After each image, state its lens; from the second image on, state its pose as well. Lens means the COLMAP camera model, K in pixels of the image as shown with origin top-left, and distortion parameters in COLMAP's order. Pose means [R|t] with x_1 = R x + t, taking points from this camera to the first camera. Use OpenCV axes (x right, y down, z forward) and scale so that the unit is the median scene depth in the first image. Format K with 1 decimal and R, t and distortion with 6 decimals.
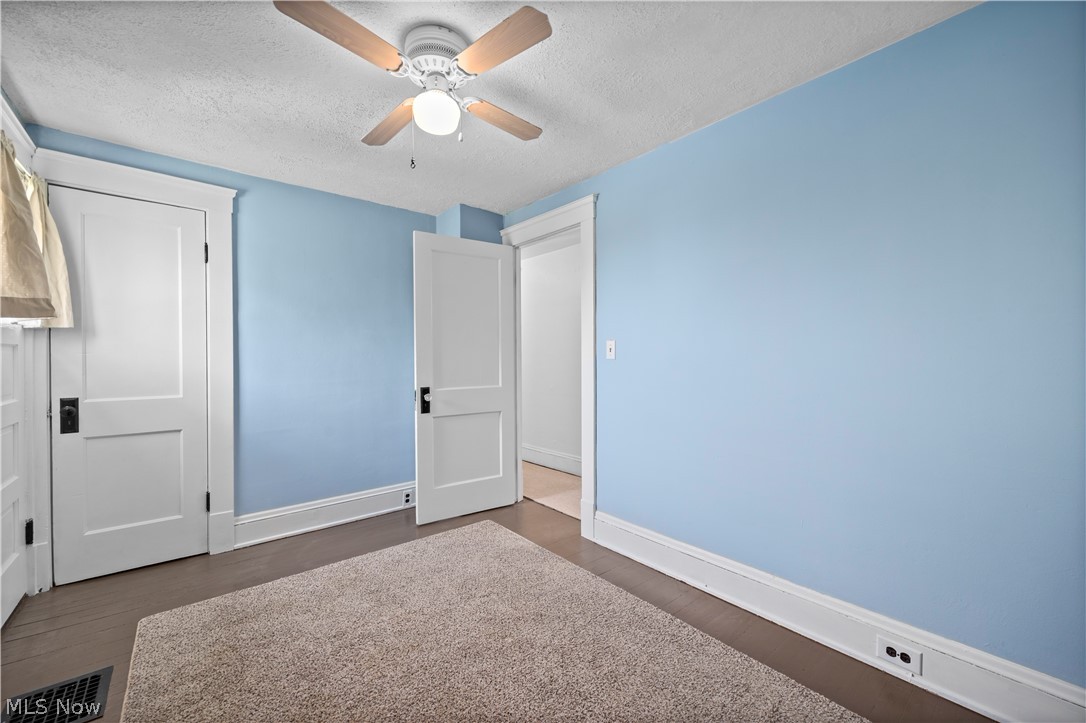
lens RADIAL K [[431.4, 0, 542.6], [0, 431.4, 361.8], [0, 0, 1]] dist [0.008990, -0.001635]
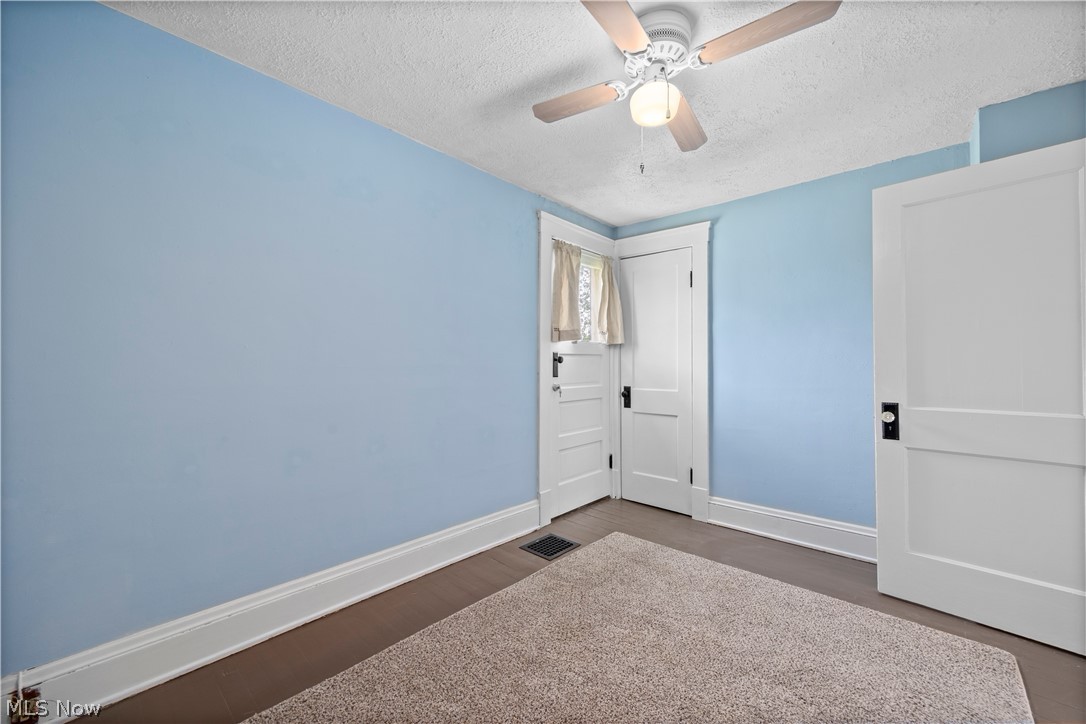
lens RADIAL K [[431.4, 0, 541.1], [0, 431.4, 362.0], [0, 0, 1]] dist [0.008990, -0.001635]
pose [[0.145267, -0.001104, -0.989392, 0.405291], [-0.010940, 0.999936, -0.002722, -0.000247], [0.989332, 0.011219, 0.145246, 0.377050]]
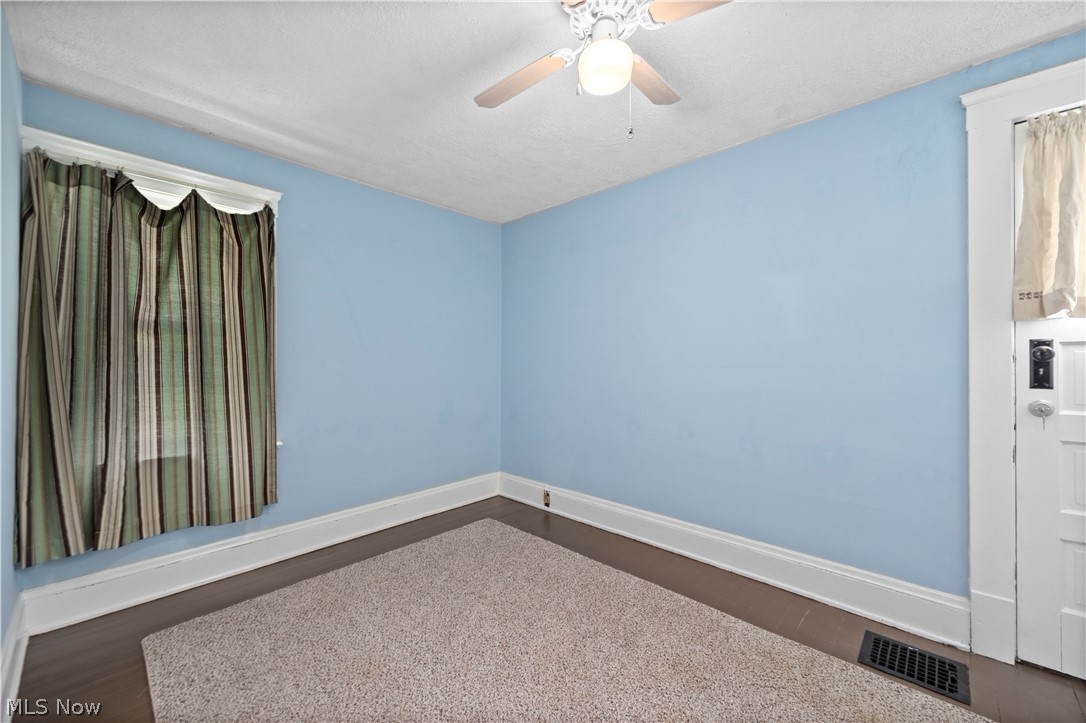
lens RADIAL K [[431.4, 0, 541.3], [0, 431.4, 362.0], [0, 0, 1]] dist [0.008990, -0.001635]
pose [[-0.992596, 0.002179, -0.121444, -0.007794], [0.001581, 0.999986, 0.005016, -0.003864], [0.121454, 0.004787, -0.992586, 1.116911]]
